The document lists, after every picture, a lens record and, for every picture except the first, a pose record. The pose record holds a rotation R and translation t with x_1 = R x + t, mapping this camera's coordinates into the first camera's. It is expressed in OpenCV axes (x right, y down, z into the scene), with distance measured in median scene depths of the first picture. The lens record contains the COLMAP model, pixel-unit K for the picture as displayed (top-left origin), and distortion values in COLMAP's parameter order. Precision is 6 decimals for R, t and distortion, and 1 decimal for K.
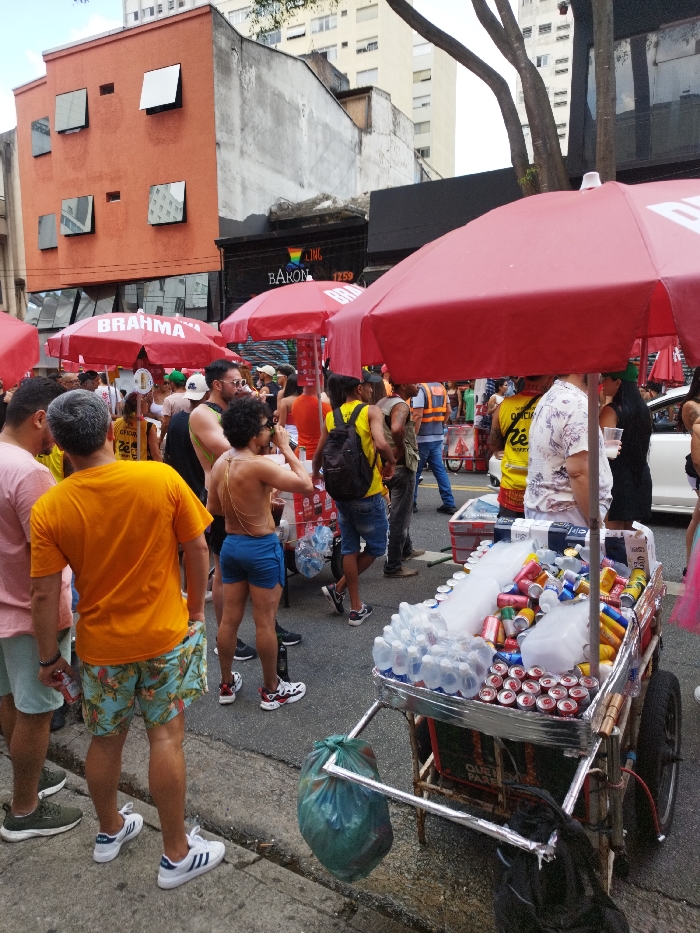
lens RADIAL K [[662.9, 0, 349.0], [0, 662.9, 448.5], [0, 0, 1]] dist [0.032704, -0.026941]
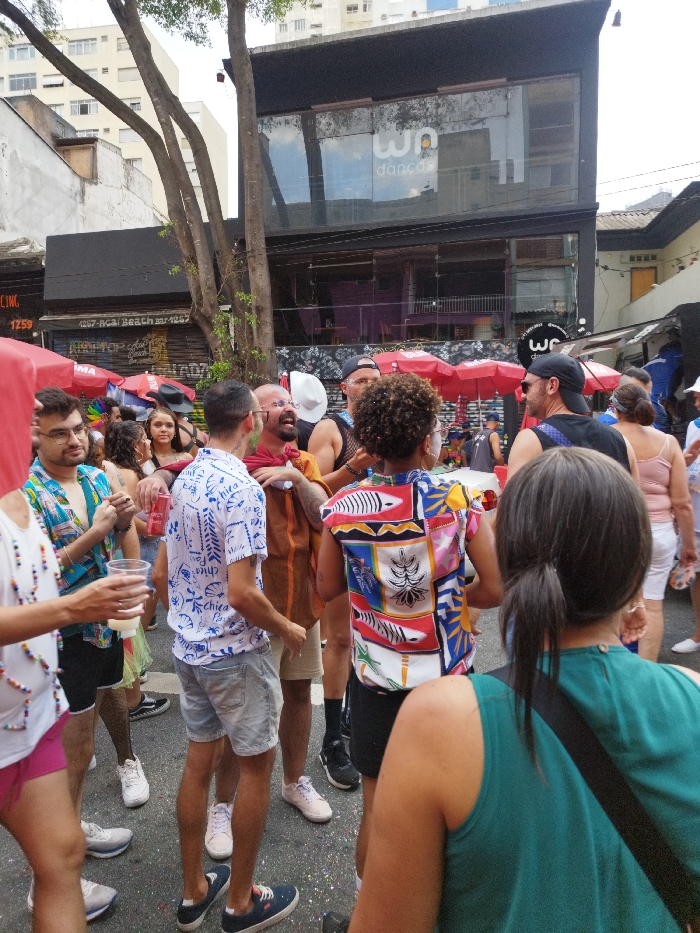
lens RADIAL K [[662.9, 0, 348.6], [0, 662.9, 449.9], [0, 0, 1]] dist [0.032704, -0.026941]
pose [[0.952504, -0.007327, 0.304439, 0.112146], [0.033892, 0.996050, -0.082066, 0.001795], [-0.302635, 0.088486, 0.948990, 0.010734]]
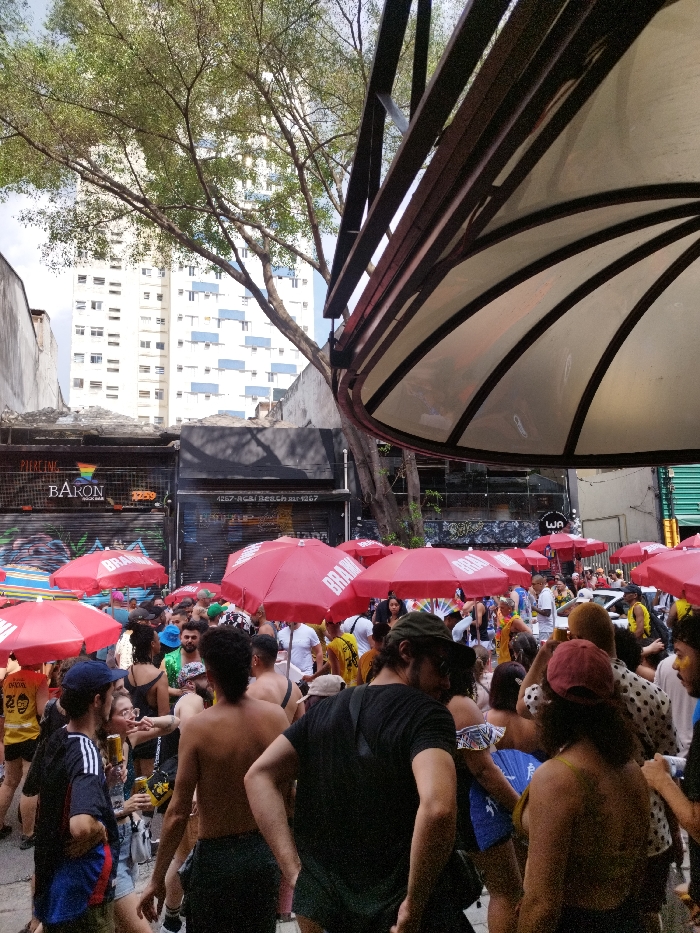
lens RADIAL K [[662.9, 0, 347.0], [0, 662.9, 440.4], [0, 0, 1]] dist [0.032704, -0.026941]
pose [[0.728230, 0.121956, 0.674395, -0.408060], [0.100852, 0.954256, -0.281468, -0.009597], [-0.677872, 0.272987, 0.682619, 0.026759]]
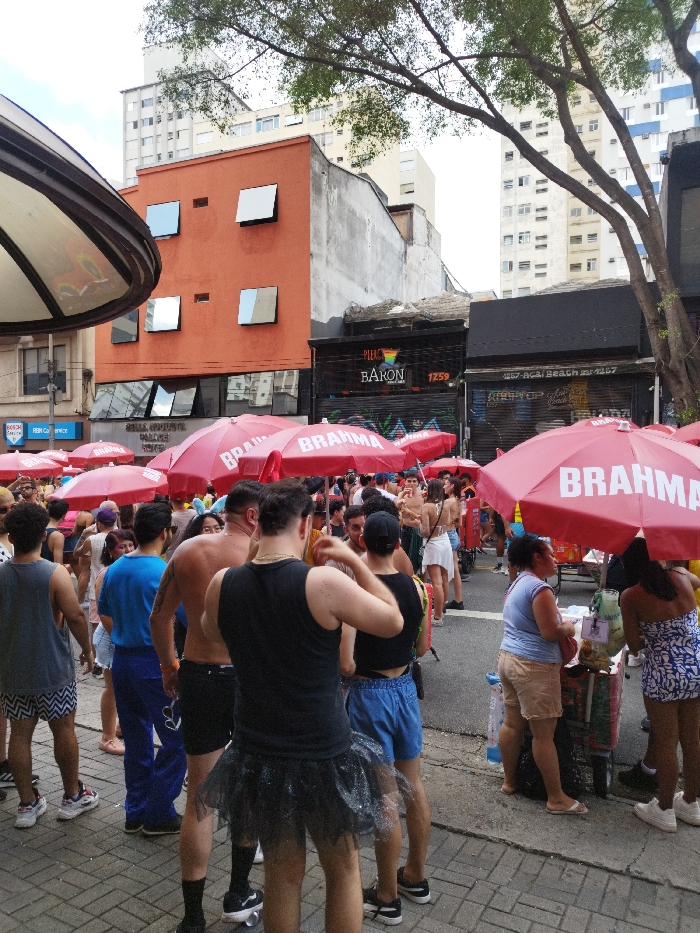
lens RADIAL K [[662.9, 0, 351.4], [0, 662.9, 452.5], [0, 0, 1]] dist [0.032704, -0.026941]
pose [[0.997918, 0.011388, 0.063487, -0.177741], [-0.003475, 0.992354, -0.123378, -0.003184], [-0.064407, 0.122901, 0.990327, -0.033282]]
